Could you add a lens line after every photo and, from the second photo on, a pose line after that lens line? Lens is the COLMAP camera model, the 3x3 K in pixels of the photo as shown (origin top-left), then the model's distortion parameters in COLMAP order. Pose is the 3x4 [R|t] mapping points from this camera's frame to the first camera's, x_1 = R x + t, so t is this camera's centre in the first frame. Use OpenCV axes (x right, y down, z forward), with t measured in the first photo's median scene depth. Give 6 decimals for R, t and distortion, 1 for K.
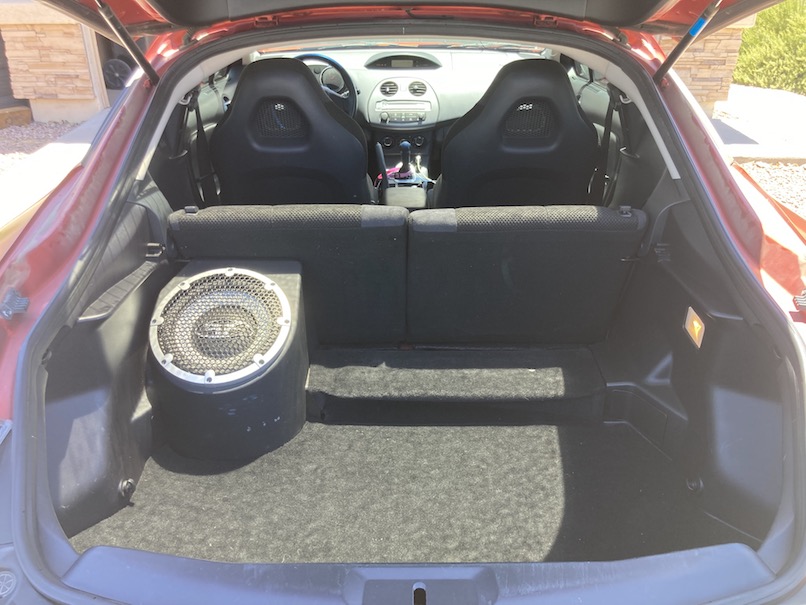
lens RADIAL K [[652.1, 0, 409.9], [0, 652.1, 303.5], [0, 0, 1]] dist [0.000474, 0.006354]
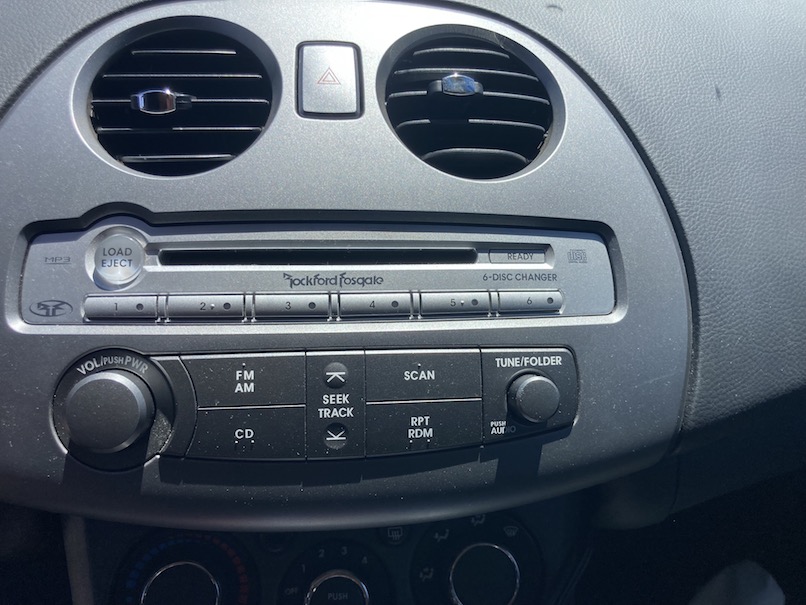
lens RADIAL K [[652.1, 0, 398.0], [0, 652.1, 299.8], [0, 0, 1]] dist [0.000474, 0.006354]
pose [[0.994749, -0.012164, 0.101624, -0.010445], [0.017648, 0.998426, -0.053236, -0.294432], [-0.100816, 0.054749, 0.993397, 0.907894]]
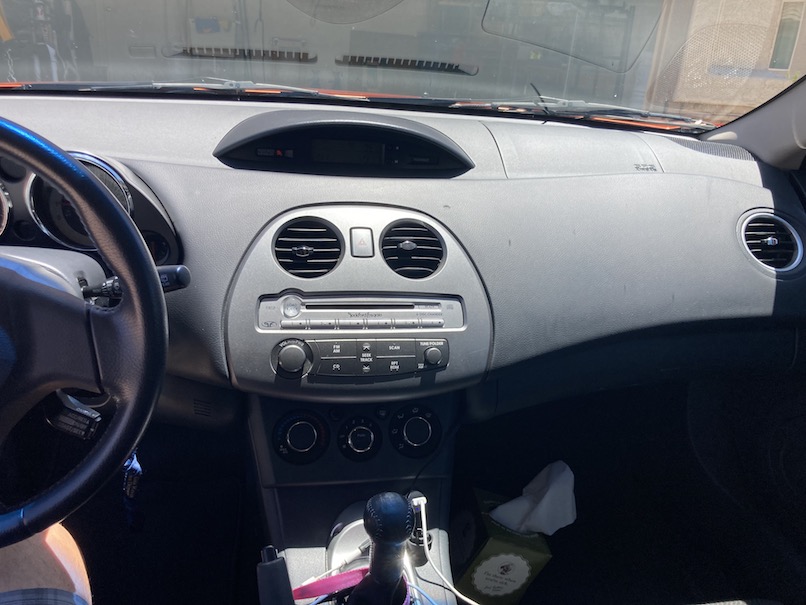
lens RADIAL K [[652.1, 0, 404.5], [0, 652.1, 298.8], [0, 0, 1]] dist [0.000474, 0.006354]
pose [[0.982819, -0.000166, 0.184571, -0.042797], [0.017300, 0.995680, -0.091223, -0.284414], [-0.183758, 0.092849, 0.978577, 0.738409]]
